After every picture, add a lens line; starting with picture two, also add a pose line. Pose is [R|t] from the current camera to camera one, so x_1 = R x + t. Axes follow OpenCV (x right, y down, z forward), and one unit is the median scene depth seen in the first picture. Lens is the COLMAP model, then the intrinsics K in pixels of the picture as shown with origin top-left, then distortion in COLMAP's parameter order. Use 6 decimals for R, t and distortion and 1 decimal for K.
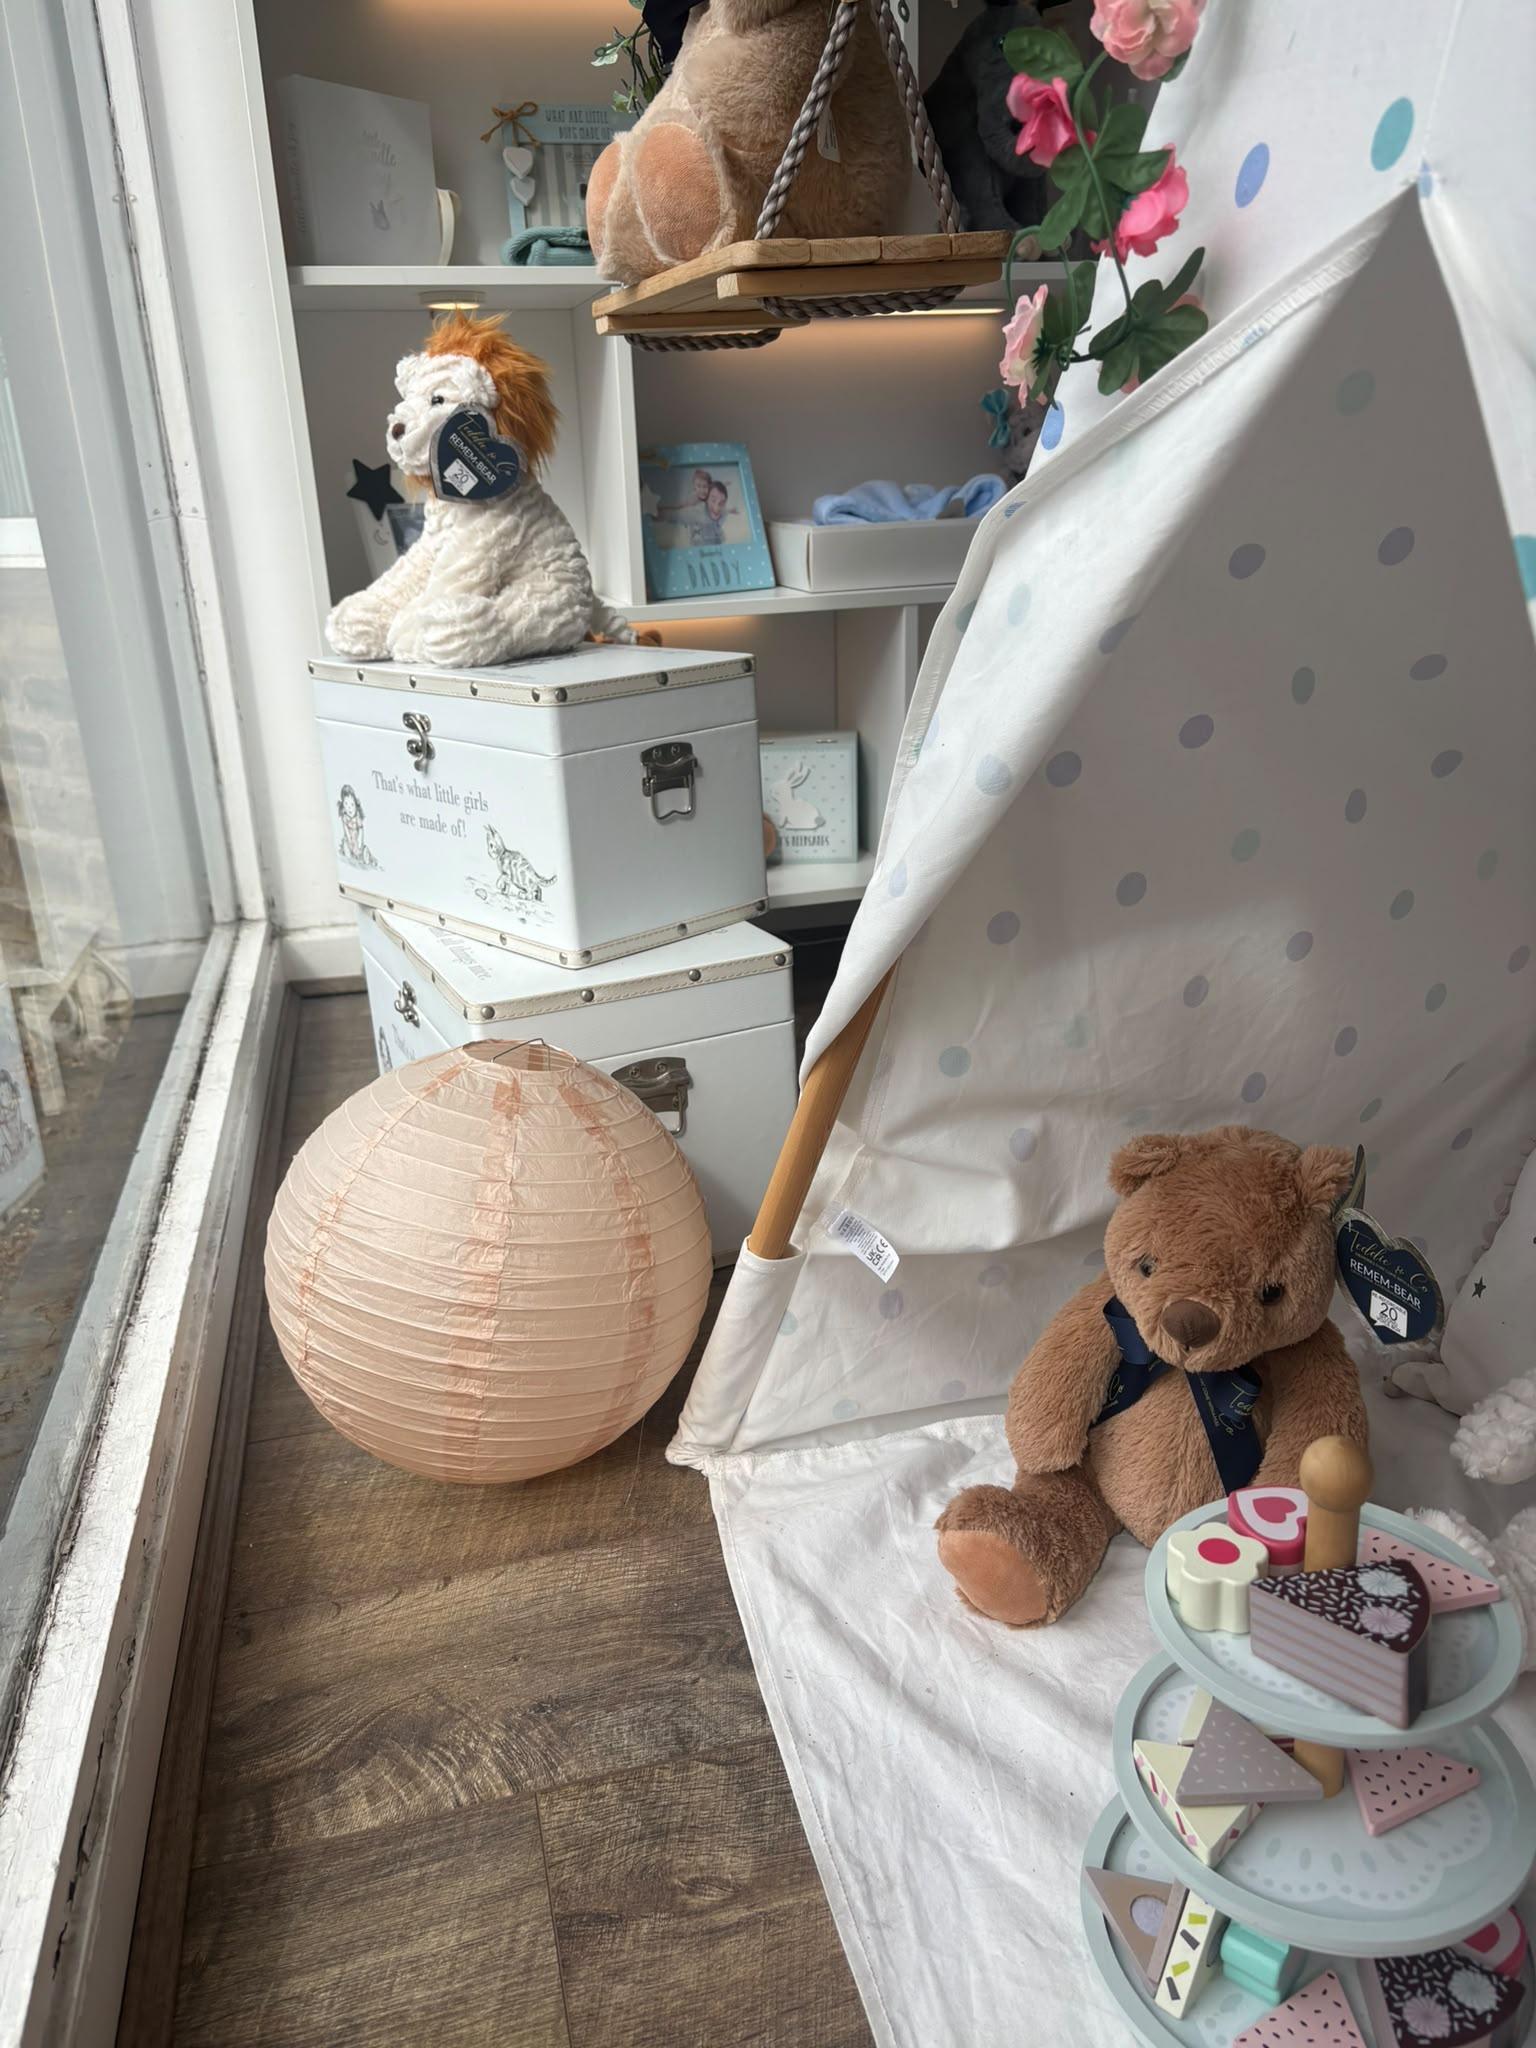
lens RADIAL K [[1539.2, 0, 764.5], [0, 1539.2, 1021.0], [0, 0, 1]] dist [0.041051, -0.051105]
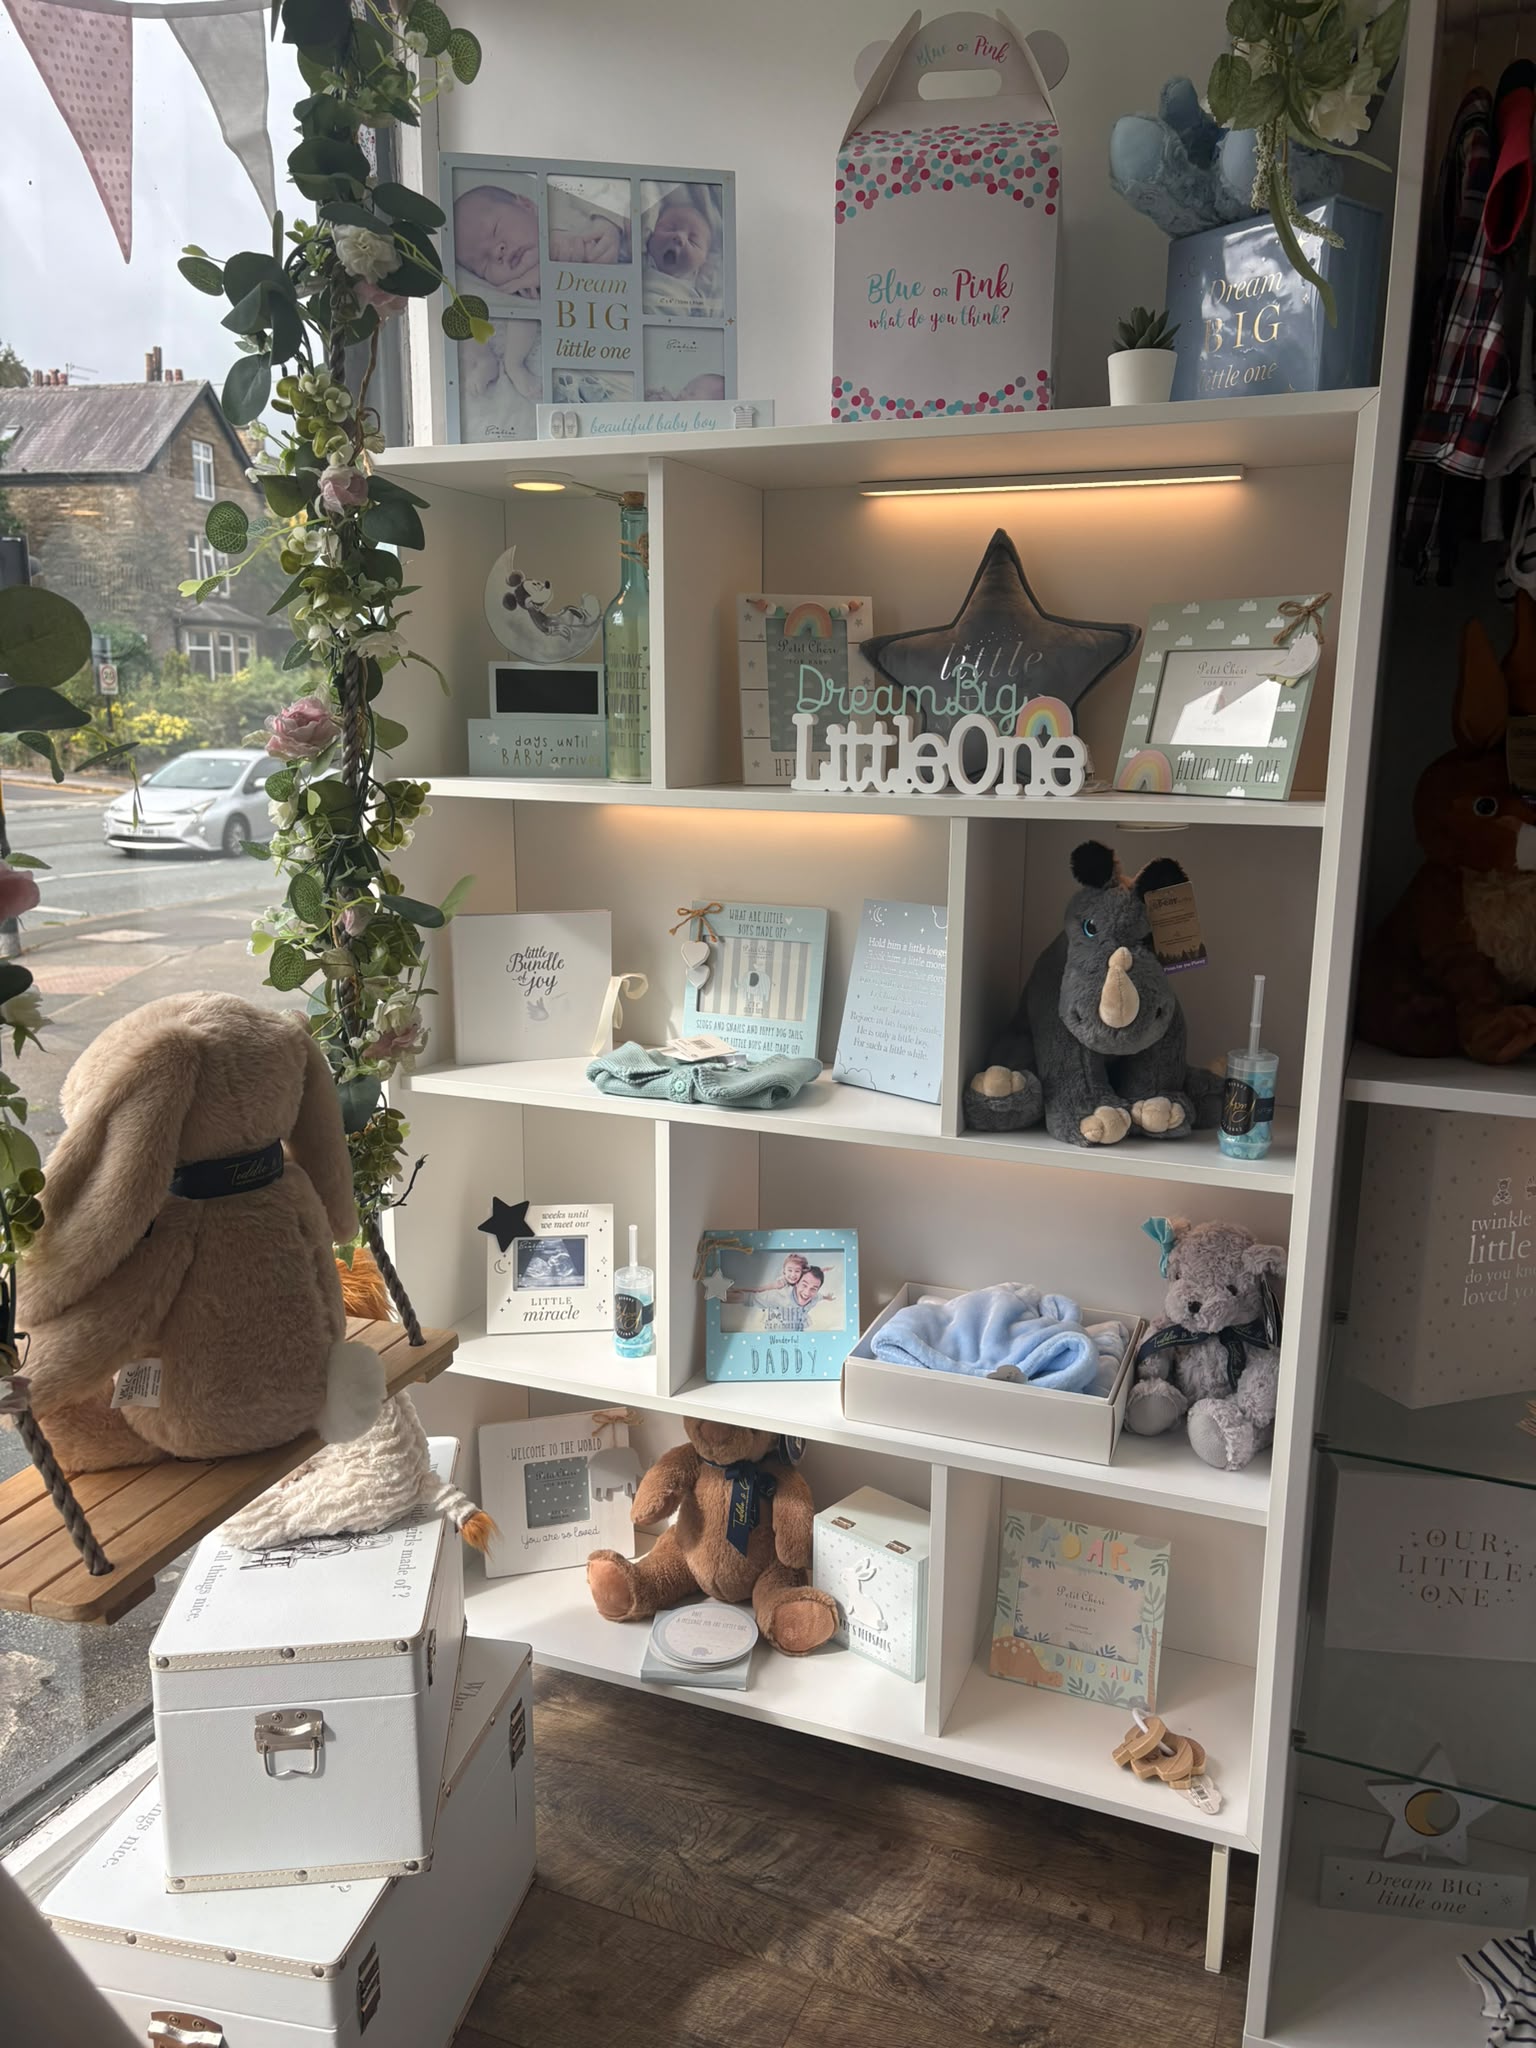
lens RADIAL K [[1539.2, 0, 762.9], [0, 1539.2, 1018.6], [0, 0, 1]] dist [0.041051, -0.051105]
pose [[0.809240, 0.157570, -0.565953, 0.489745], [-0.244609, 0.966254, -0.080739, -0.427801], [0.534133, 0.203775, 0.820474, 0.147500]]
